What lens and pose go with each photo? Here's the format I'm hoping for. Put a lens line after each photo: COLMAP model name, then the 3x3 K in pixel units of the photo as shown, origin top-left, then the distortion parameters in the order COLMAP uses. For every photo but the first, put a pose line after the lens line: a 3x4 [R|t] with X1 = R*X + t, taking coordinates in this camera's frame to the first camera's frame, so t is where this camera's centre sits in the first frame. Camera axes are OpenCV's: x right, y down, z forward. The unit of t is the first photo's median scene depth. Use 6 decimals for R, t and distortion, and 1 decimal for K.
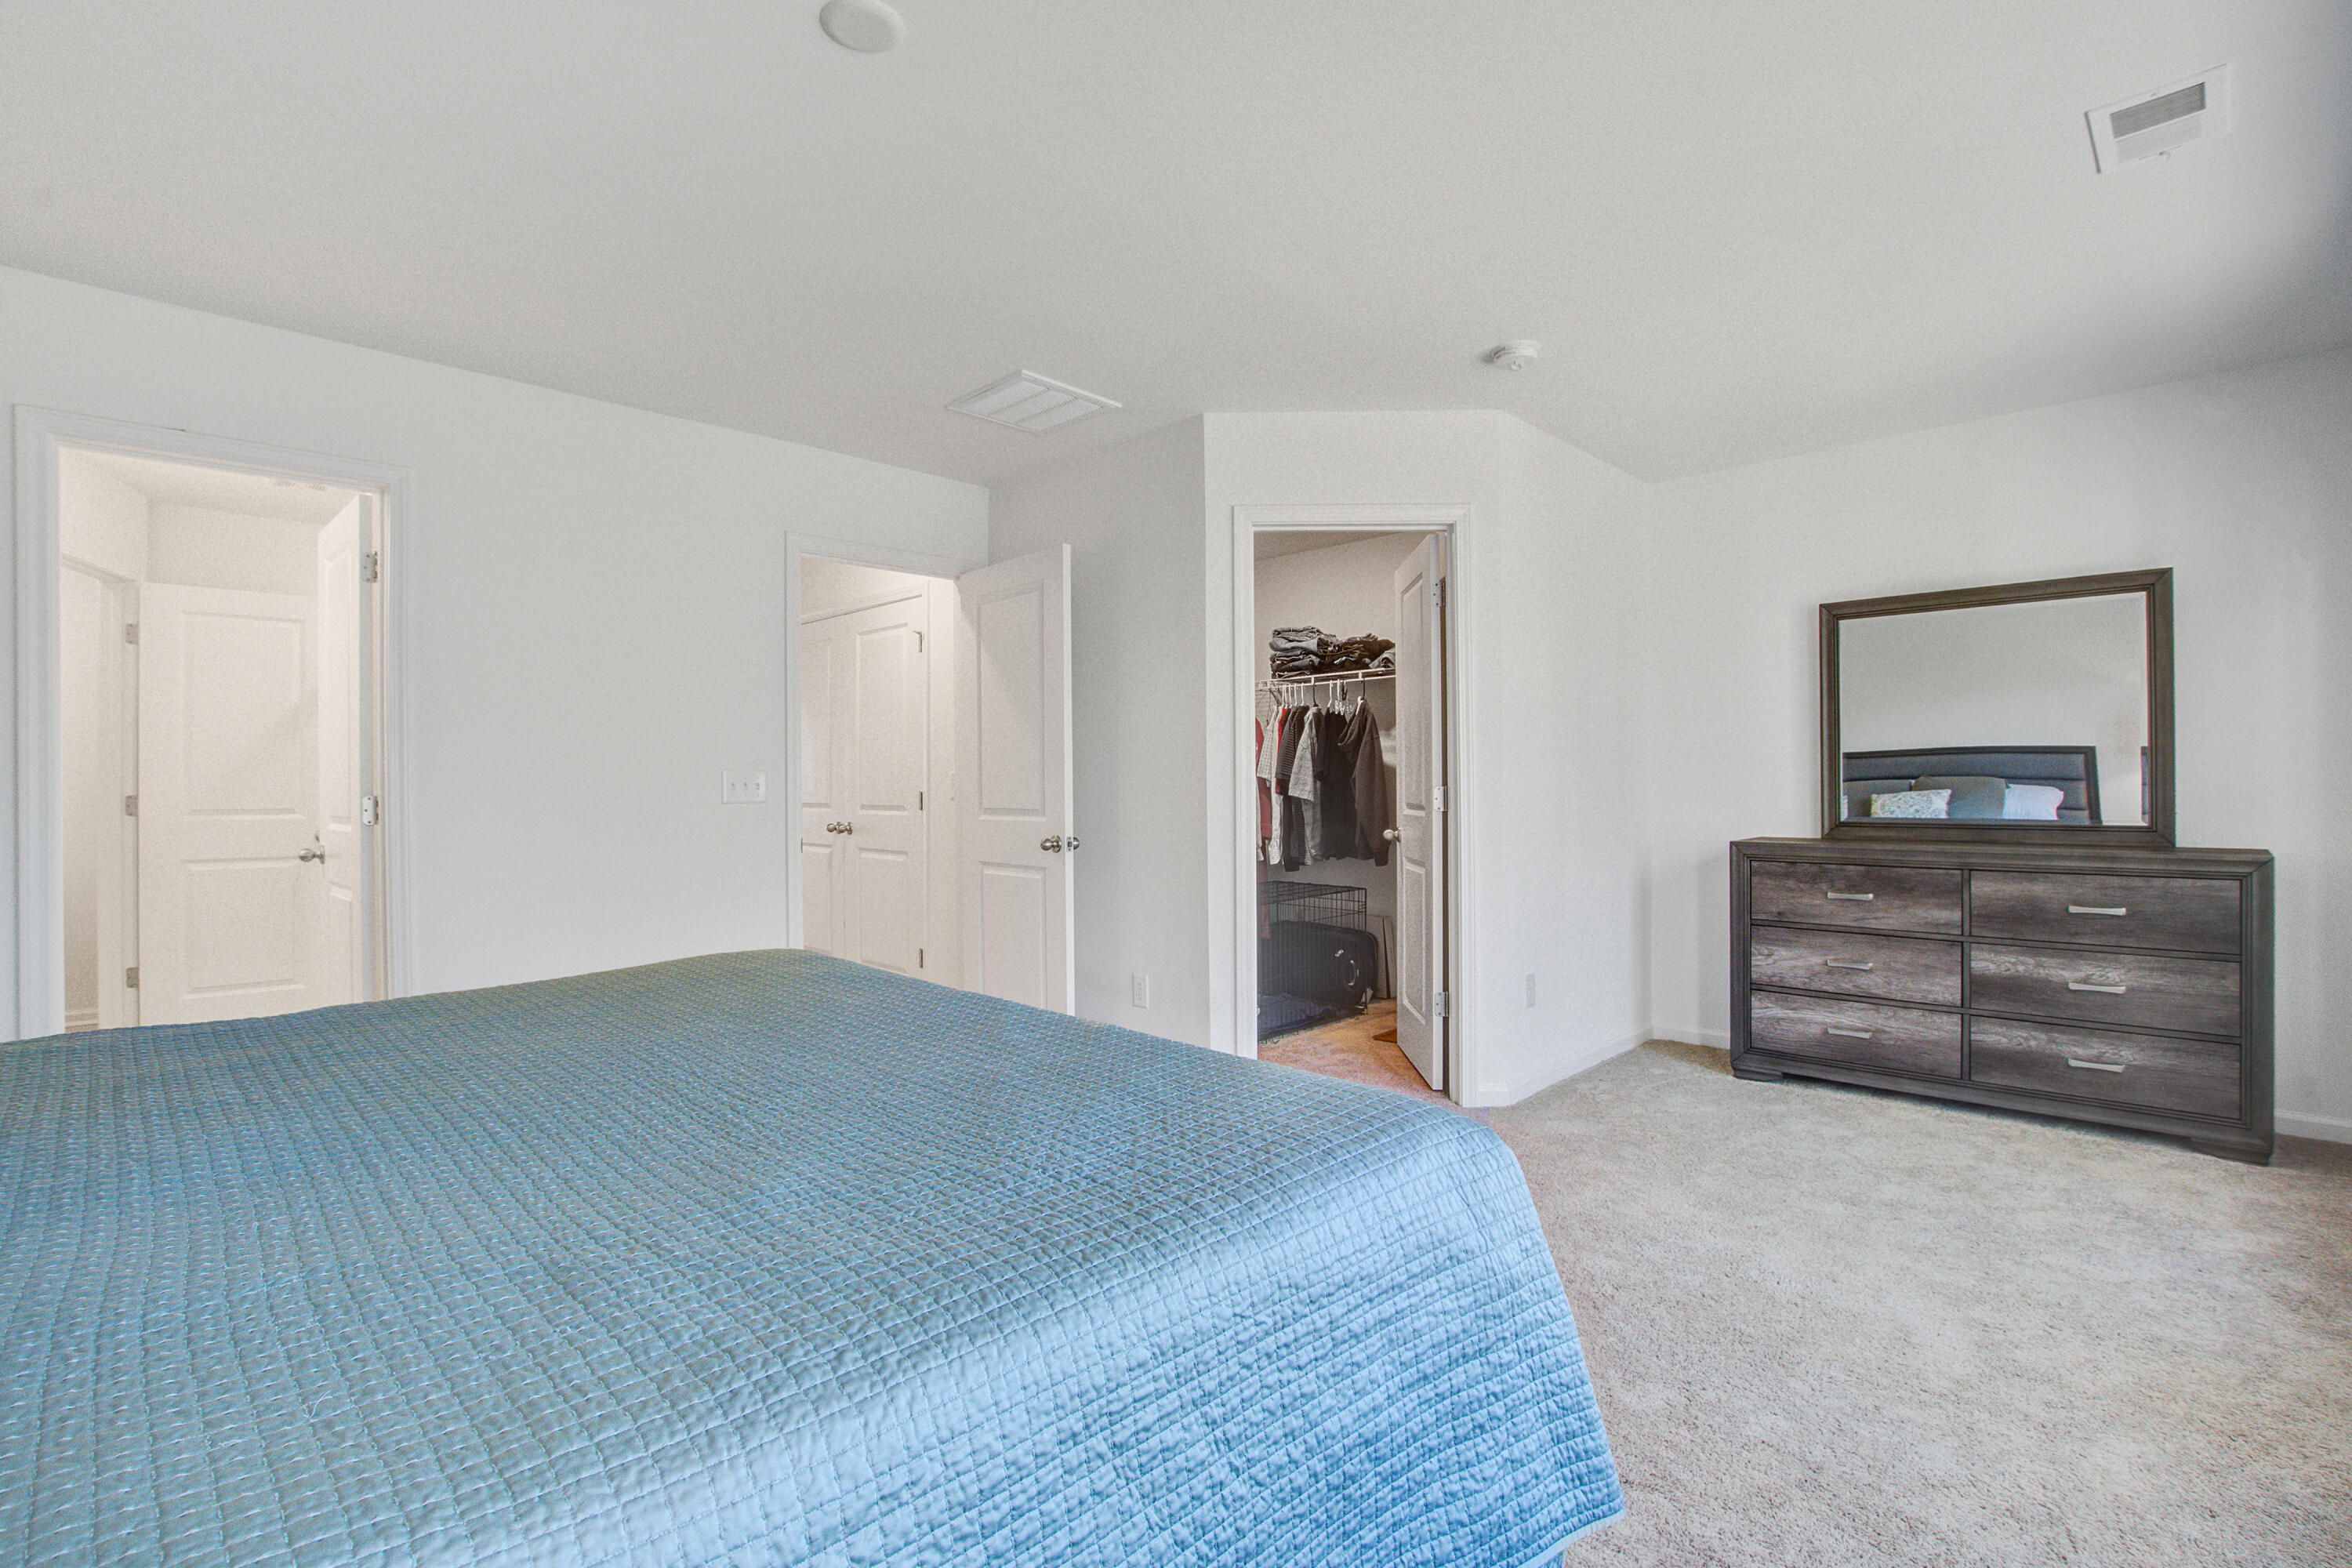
lens RADIAL K [[1065.0, 0, 1173.9], [0, 1065.0, 786.6], [0, 0, 1]] dist [-0.018743, 0.006295]
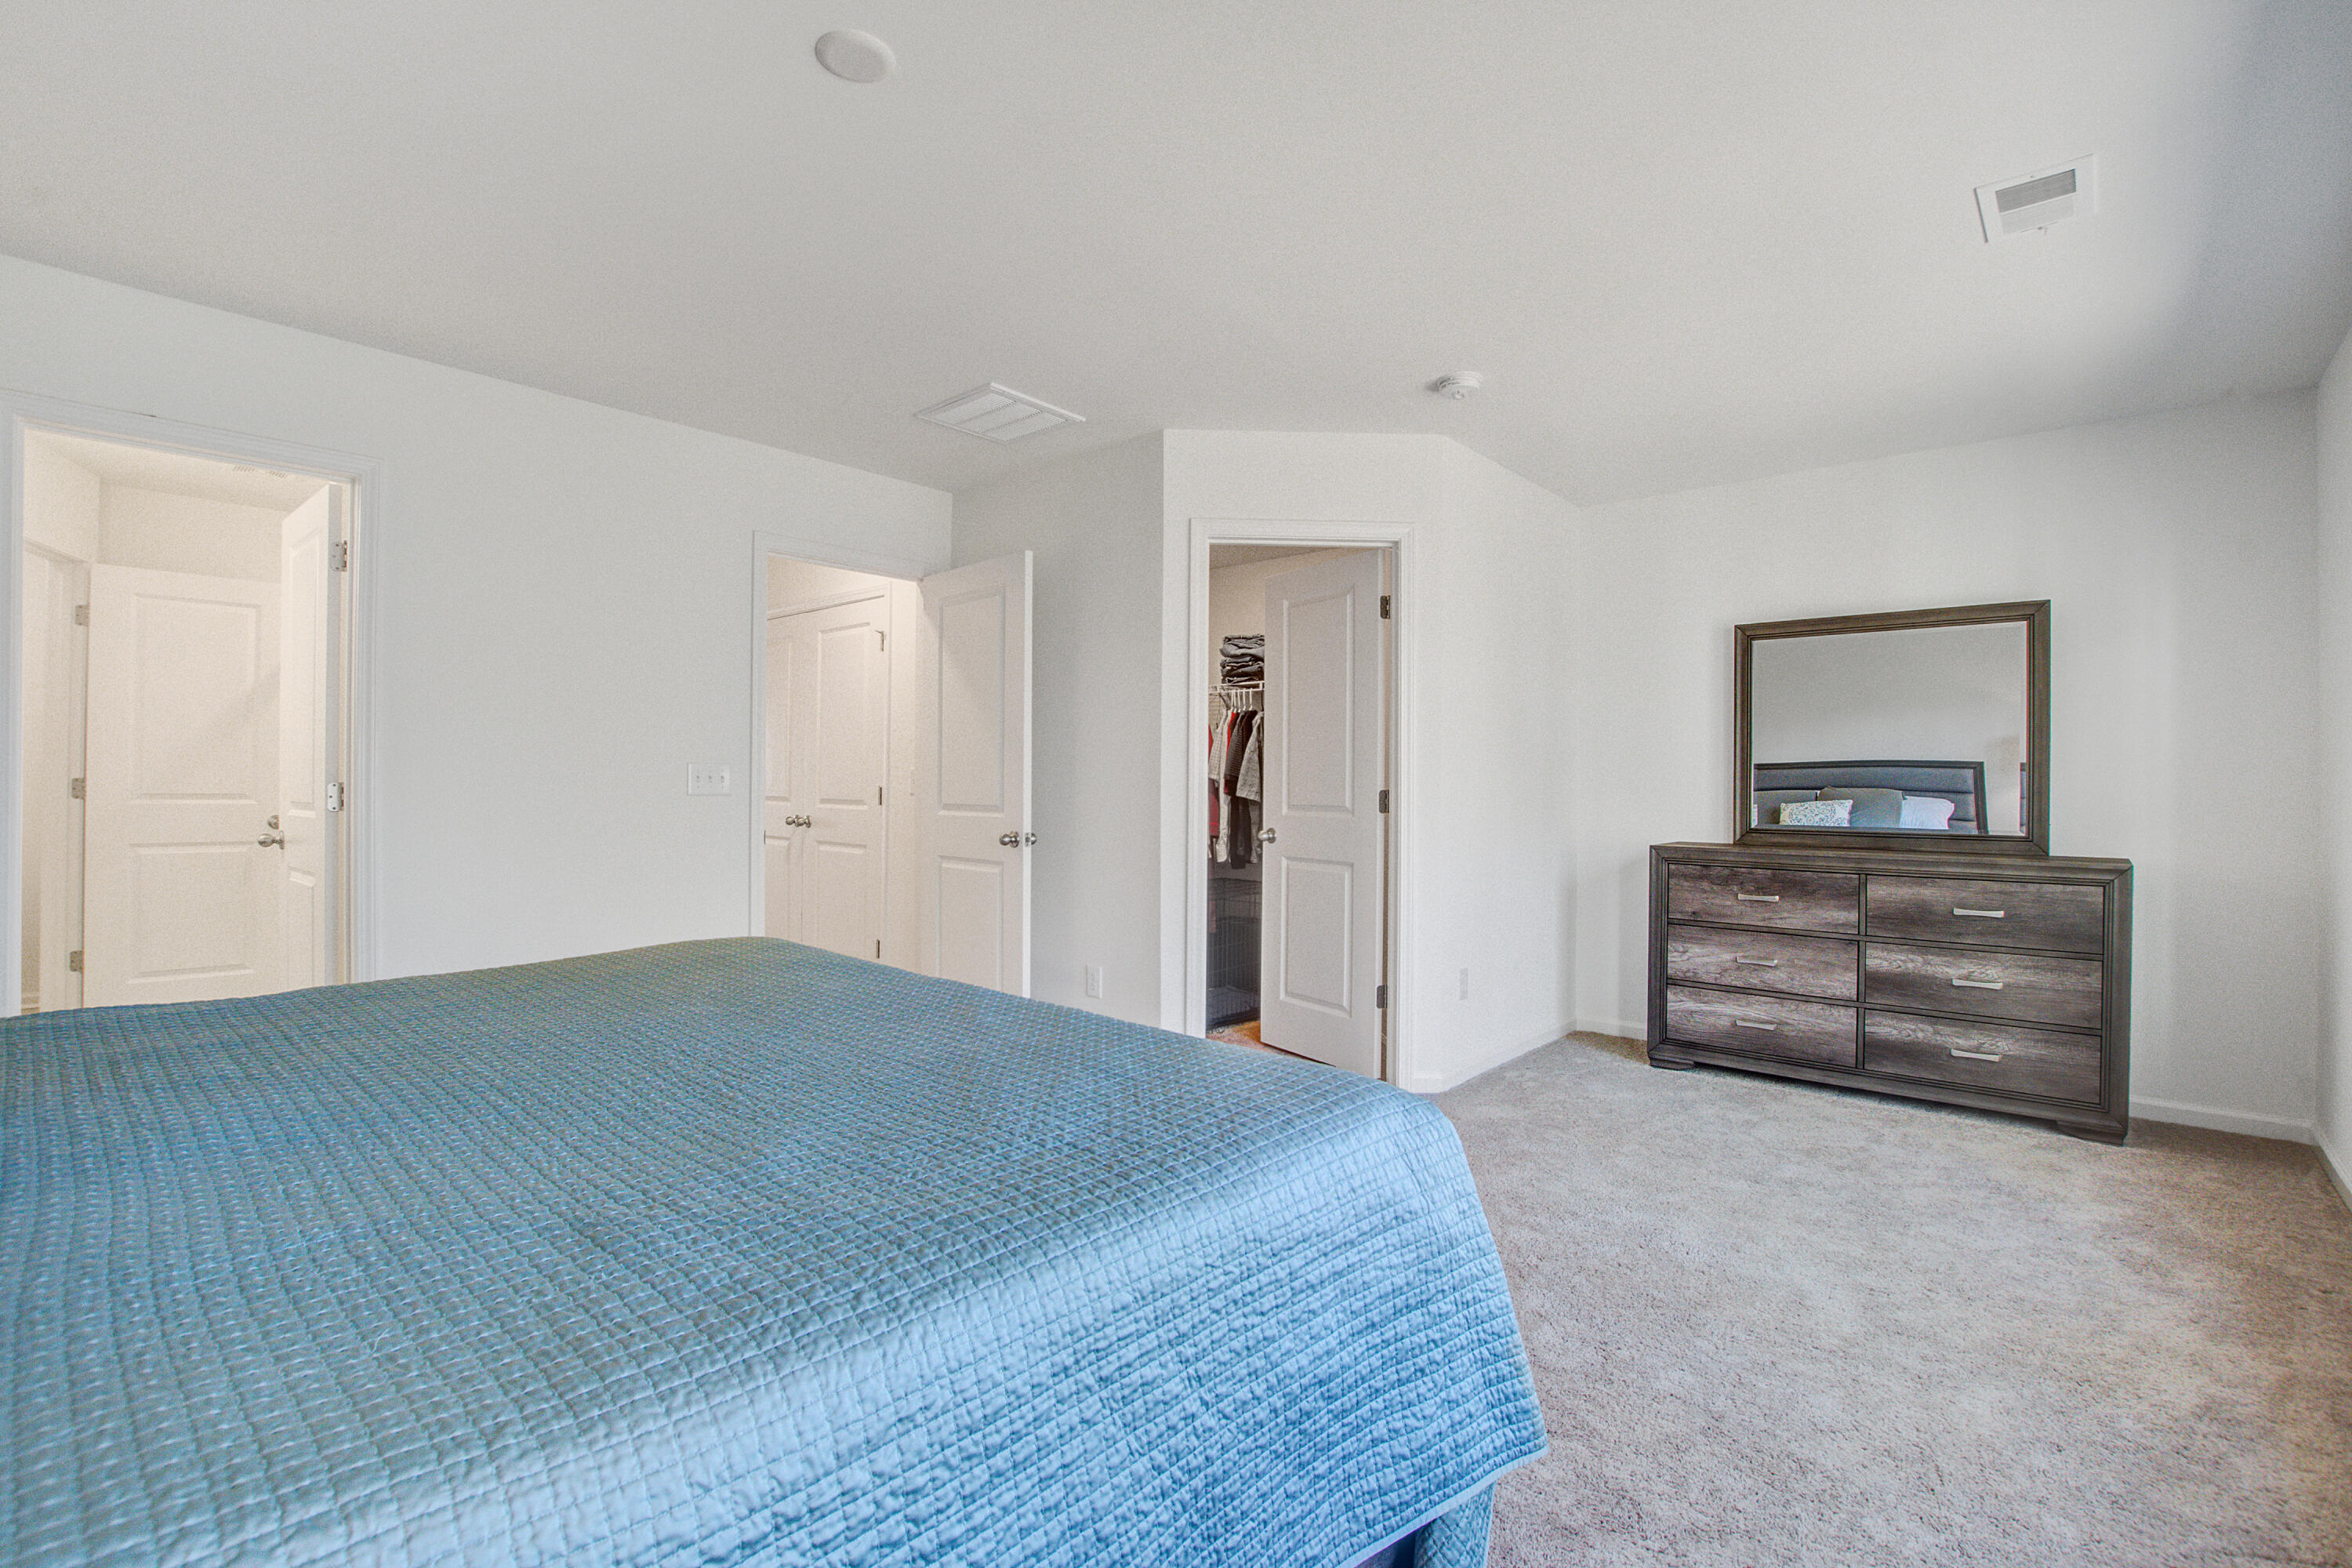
lens RADIAL K [[1065.0, 0, 1156.8], [0, 1065.0, 782.9], [0, 0, 1]] dist [-0.018743, 0.006295]
pose [[0.998753, 0.016060, 0.047263, -0.033792], [-0.015971, 0.999870, -0.002258, -0.001103], [-0.047293, 0.001500, 0.998880, -0.065036]]
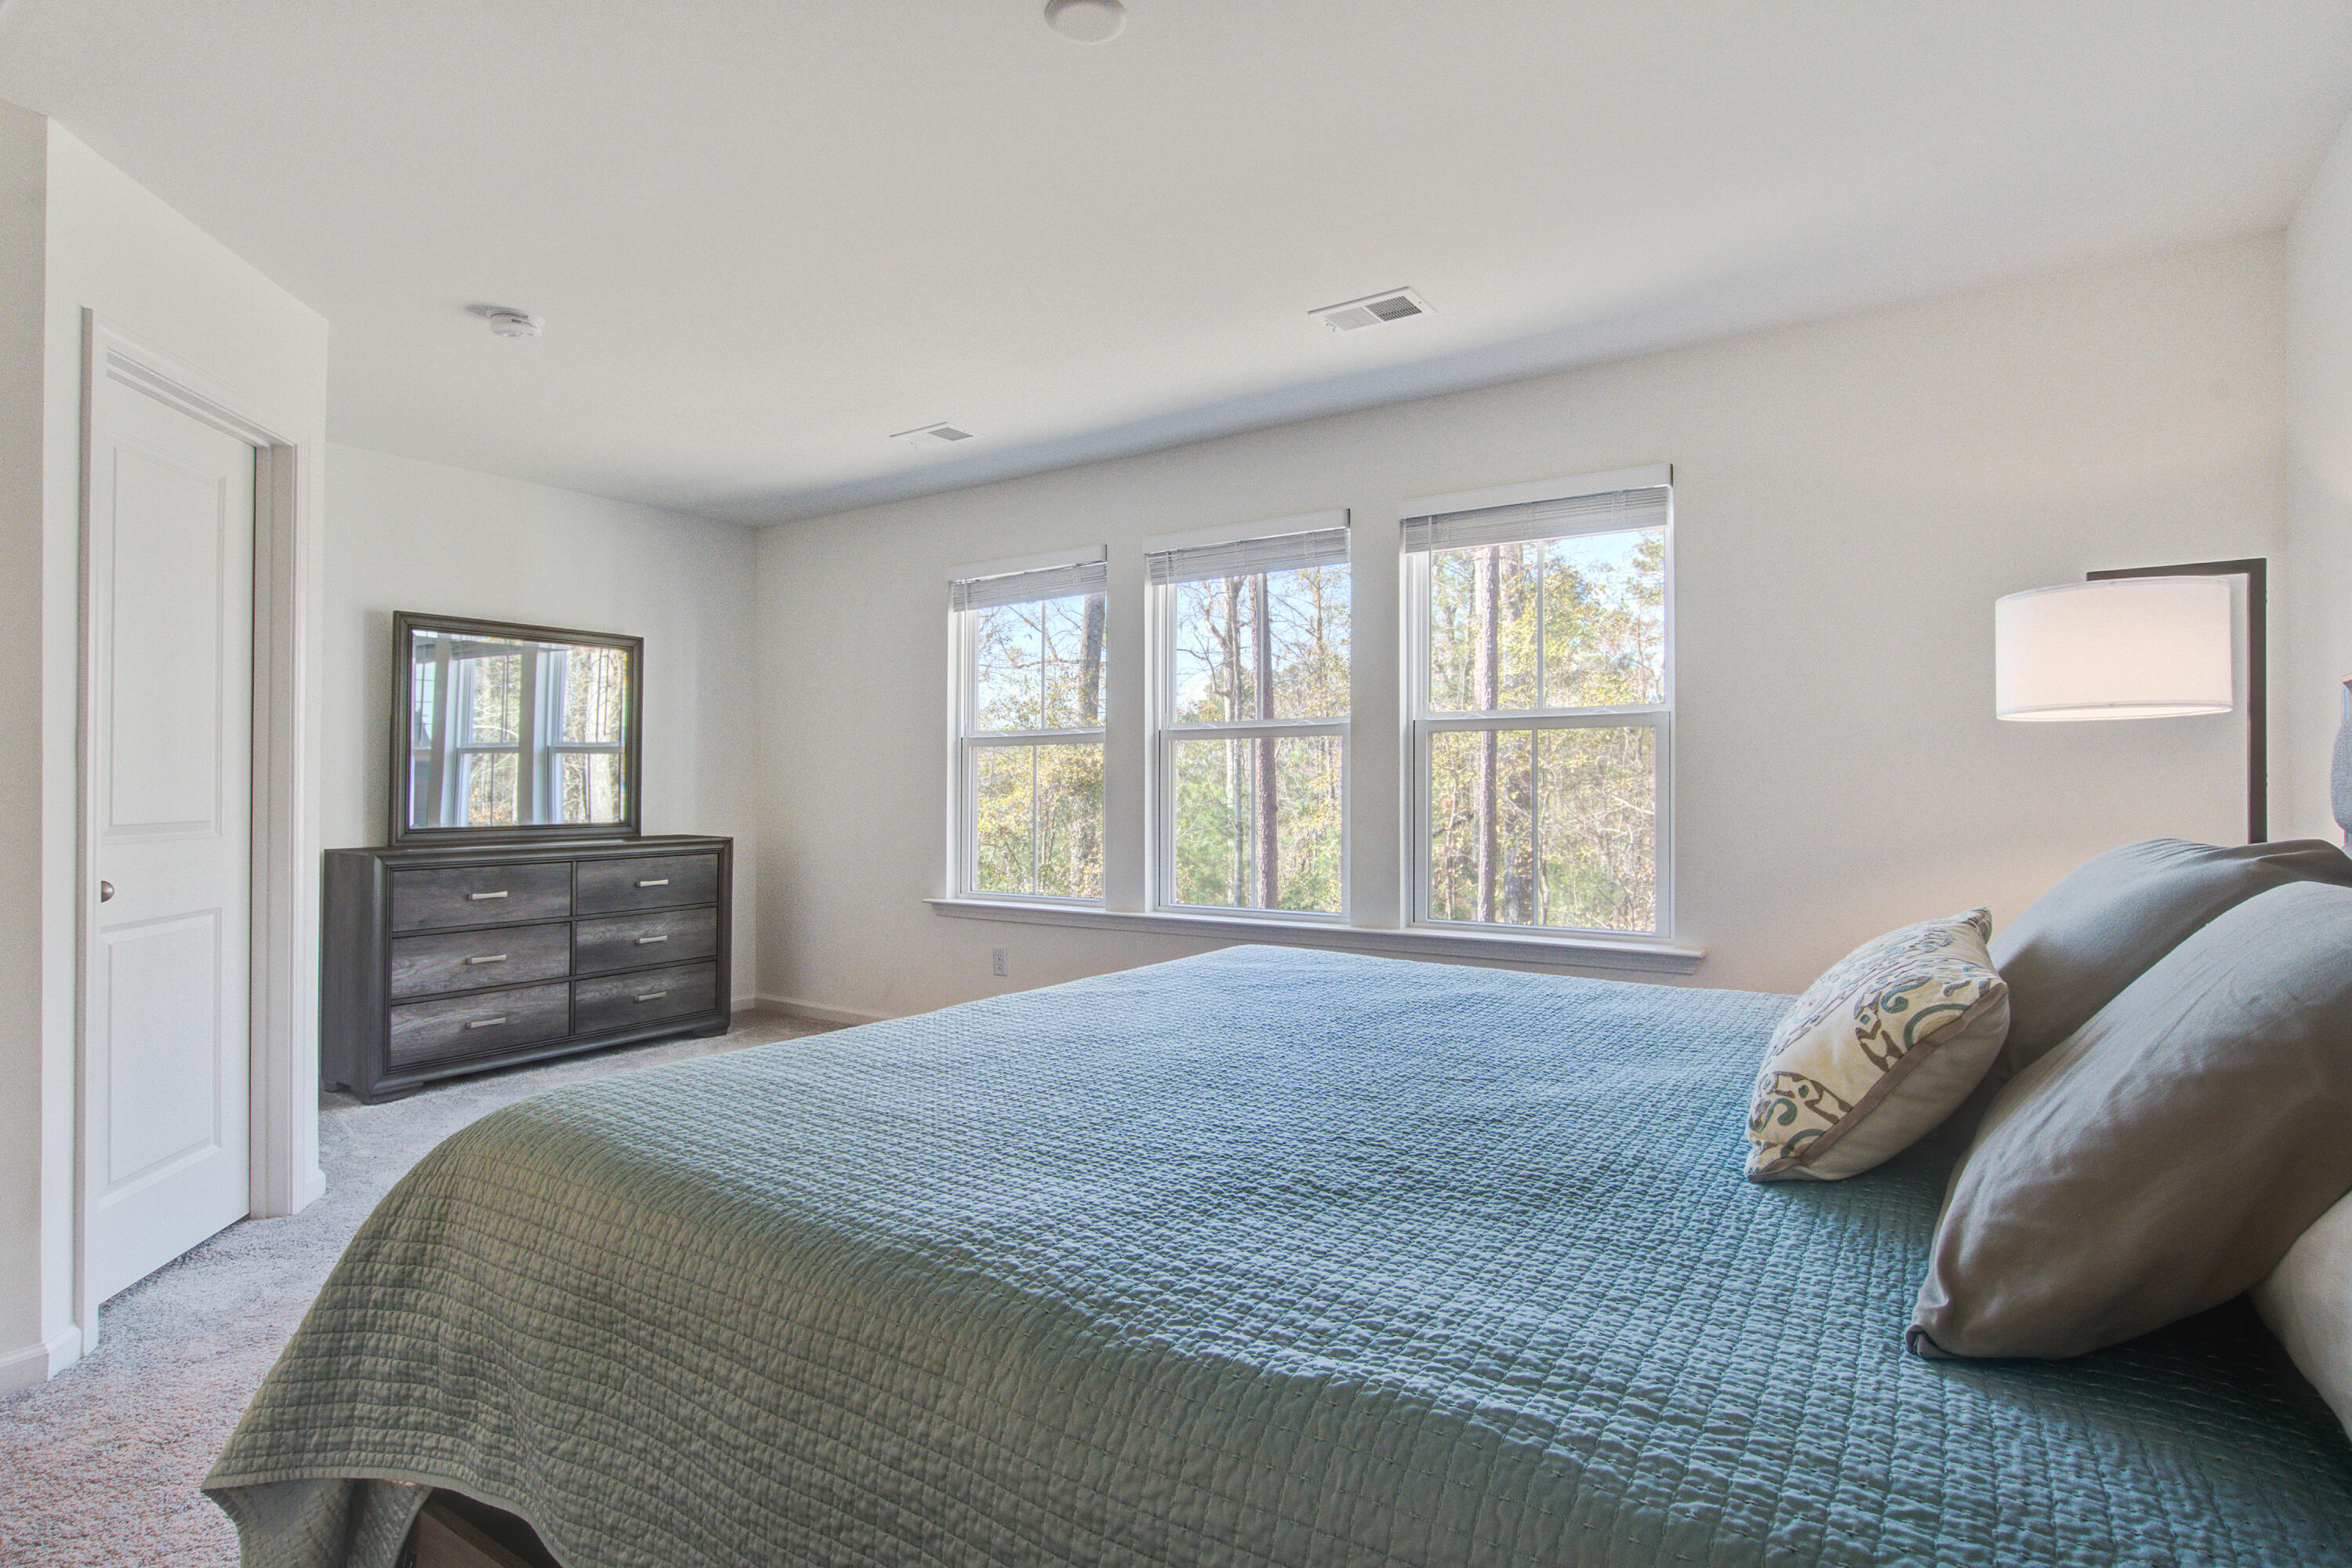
lens RADIAL K [[1187.4, 0, 1172.9], [0, 1187.4, 783.5], [0, 0, 1]] dist [0.000392, 0.000275]
pose [[-0.180522, 0.008806, 0.983532, -0.995708], [0.002922, 0.999960, -0.008417, 0.003303], [-0.983567, 0.001354, -0.180541, 0.788151]]
